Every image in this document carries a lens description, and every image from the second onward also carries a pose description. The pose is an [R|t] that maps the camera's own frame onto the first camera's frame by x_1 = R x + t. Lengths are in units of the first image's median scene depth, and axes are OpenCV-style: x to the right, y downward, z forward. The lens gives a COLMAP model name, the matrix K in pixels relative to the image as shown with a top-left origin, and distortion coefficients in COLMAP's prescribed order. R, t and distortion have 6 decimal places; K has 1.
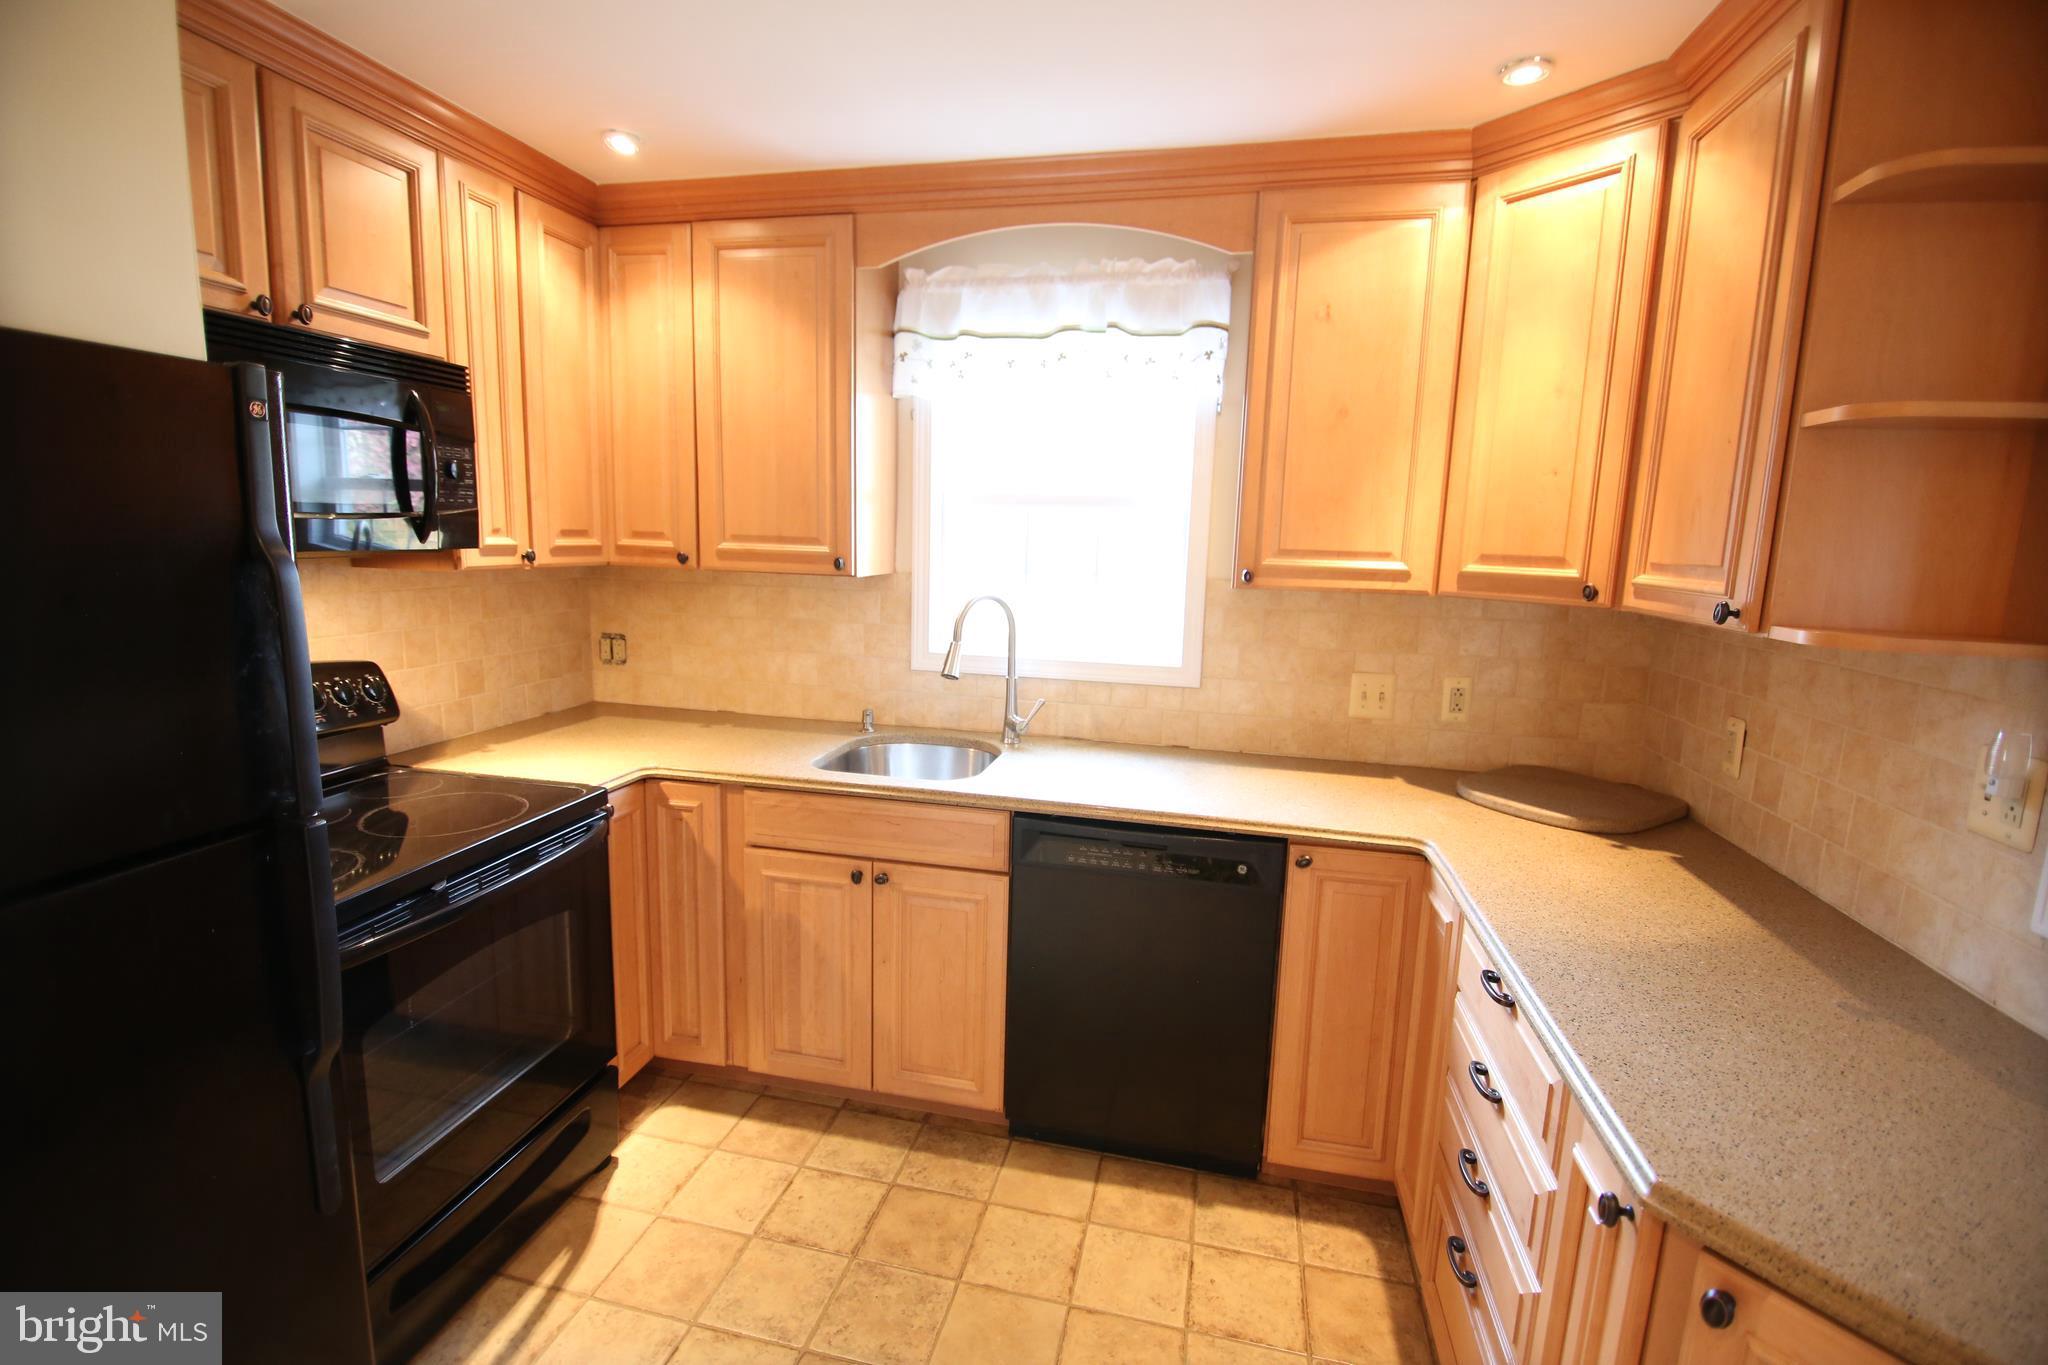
lens RADIAL K [[913.9, 0, 1020.4], [0, 913.9, 674.7], [0, 0, 1]] dist [0.000451, -0.014008]
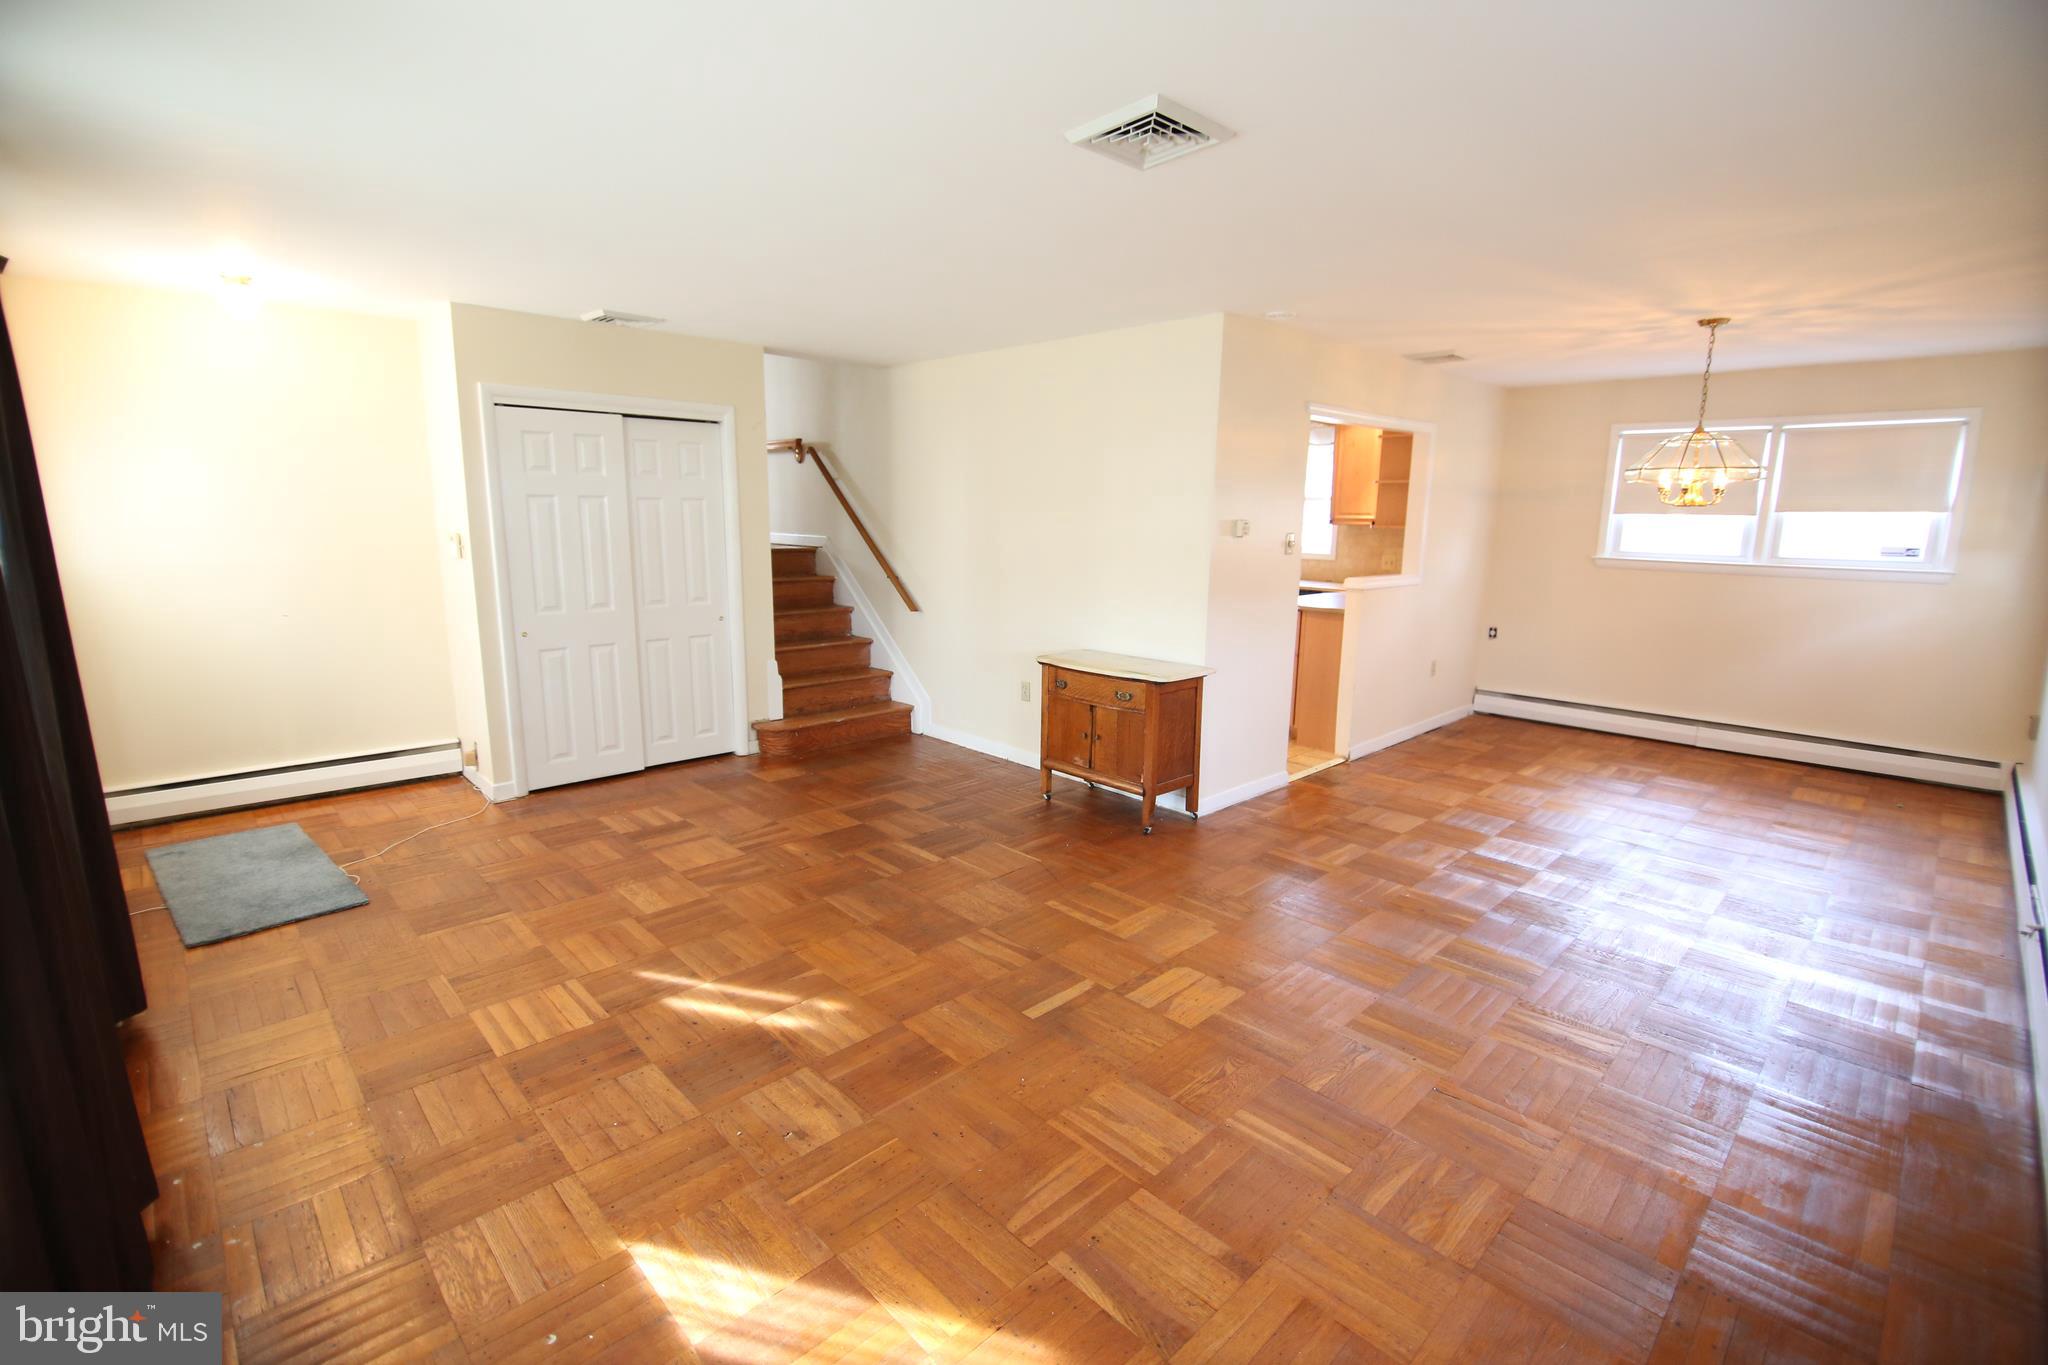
lens RADIAL K [[913.9, 0, 1020.4], [0, 913.9, 674.7], [0, 0, 1]] dist [0.000451, -0.014008]
pose [[0.834296, 0.080577, -0.545397, 1.139261], [-0.071358, 0.996723, 0.038098, 0.395794], [0.546680, 0.007133, 0.837312, -2.356027]]
